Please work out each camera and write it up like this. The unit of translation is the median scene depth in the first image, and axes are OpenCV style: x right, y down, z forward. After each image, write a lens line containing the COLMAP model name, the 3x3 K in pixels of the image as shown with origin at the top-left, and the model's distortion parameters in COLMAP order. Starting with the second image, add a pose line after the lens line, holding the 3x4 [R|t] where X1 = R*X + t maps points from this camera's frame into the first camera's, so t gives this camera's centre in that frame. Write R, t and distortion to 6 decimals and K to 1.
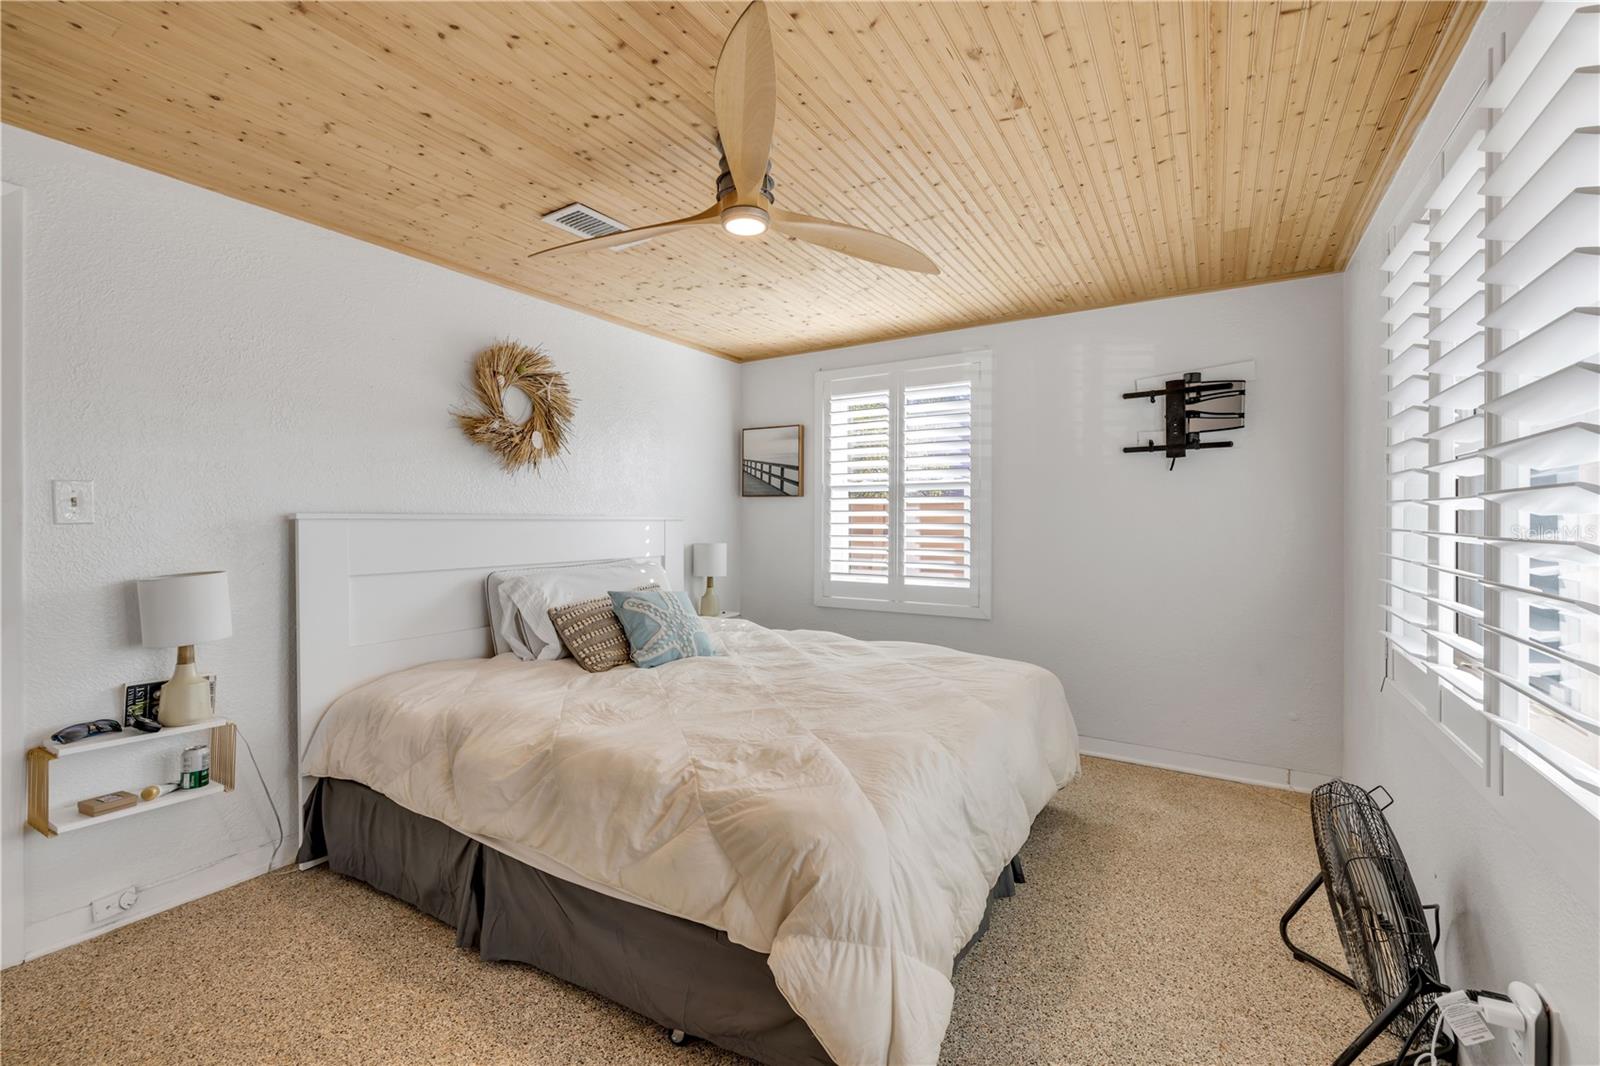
lens RADIAL K [[676.5, 0, 796.6], [0, 676.5, 522.6], [0, 0, 1]] dist [-0.002475, -0.000072]
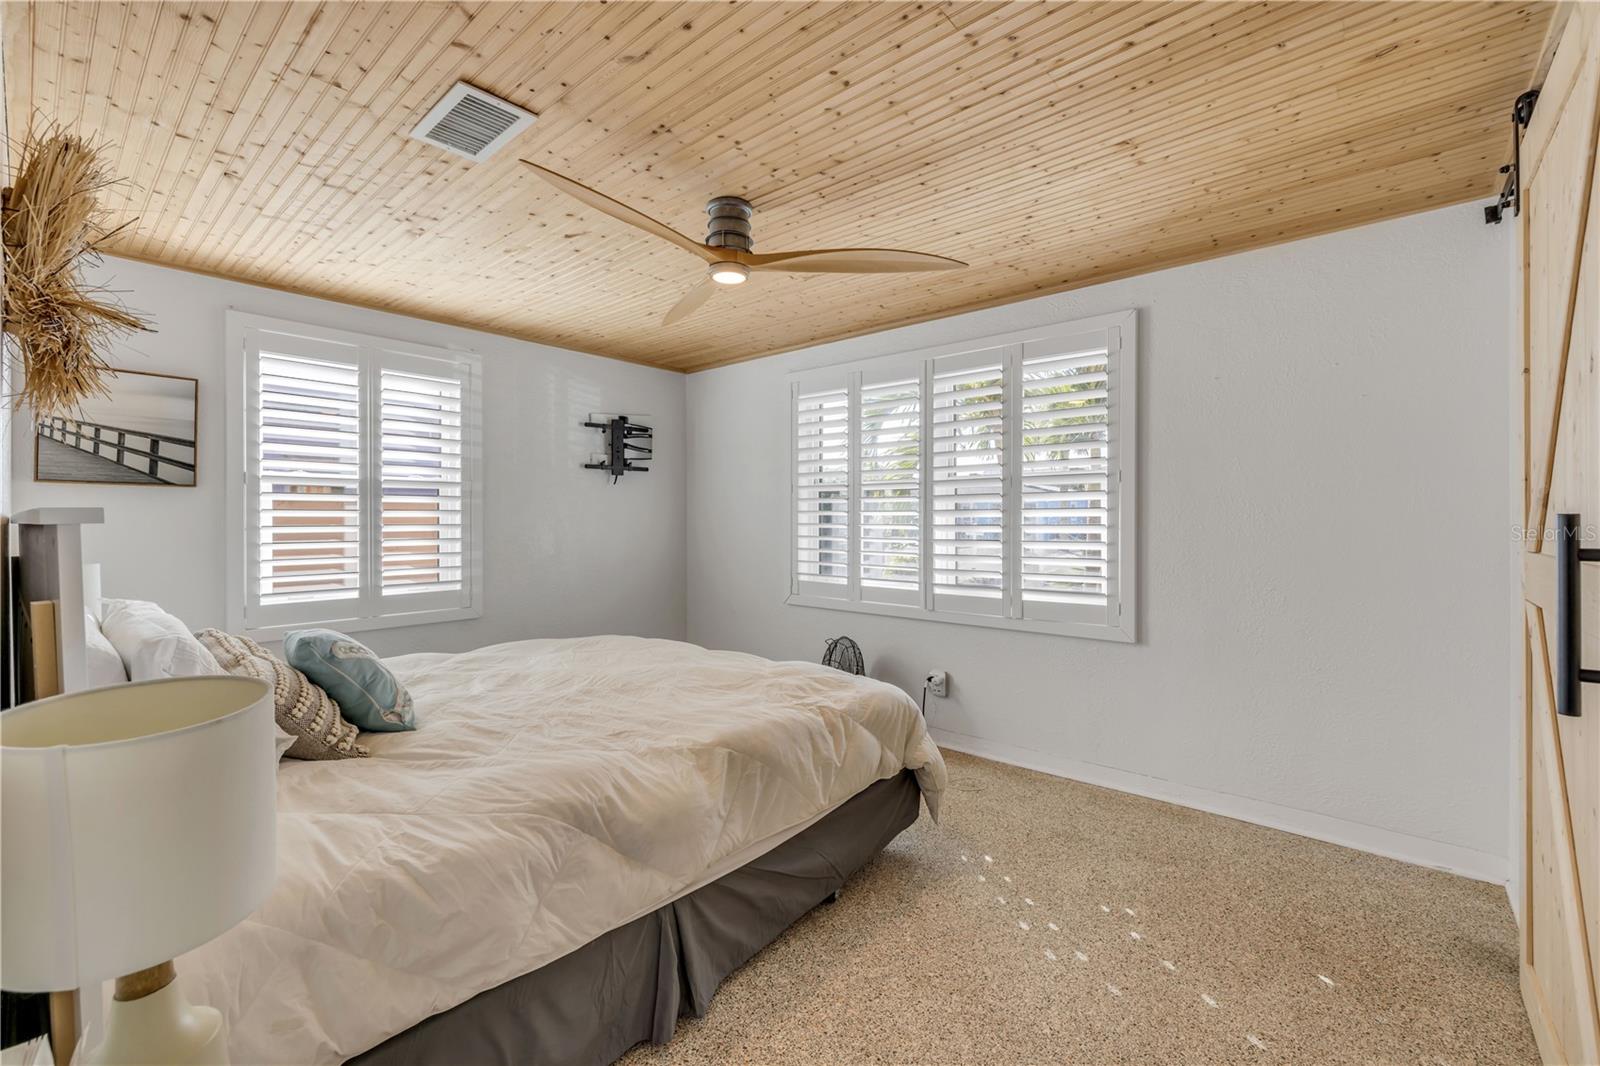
lens RADIAL K [[676.5, 0, 798.6], [0, 676.5, 523.3], [0, 0, 1]] dist [-0.002475, -0.000072]
pose [[0.152137, -0.006883, 0.988335, -0.744898], [0.007645, 0.999954, 0.005787, -0.002683], [-0.988330, 0.006675, 0.152183, 0.414370]]
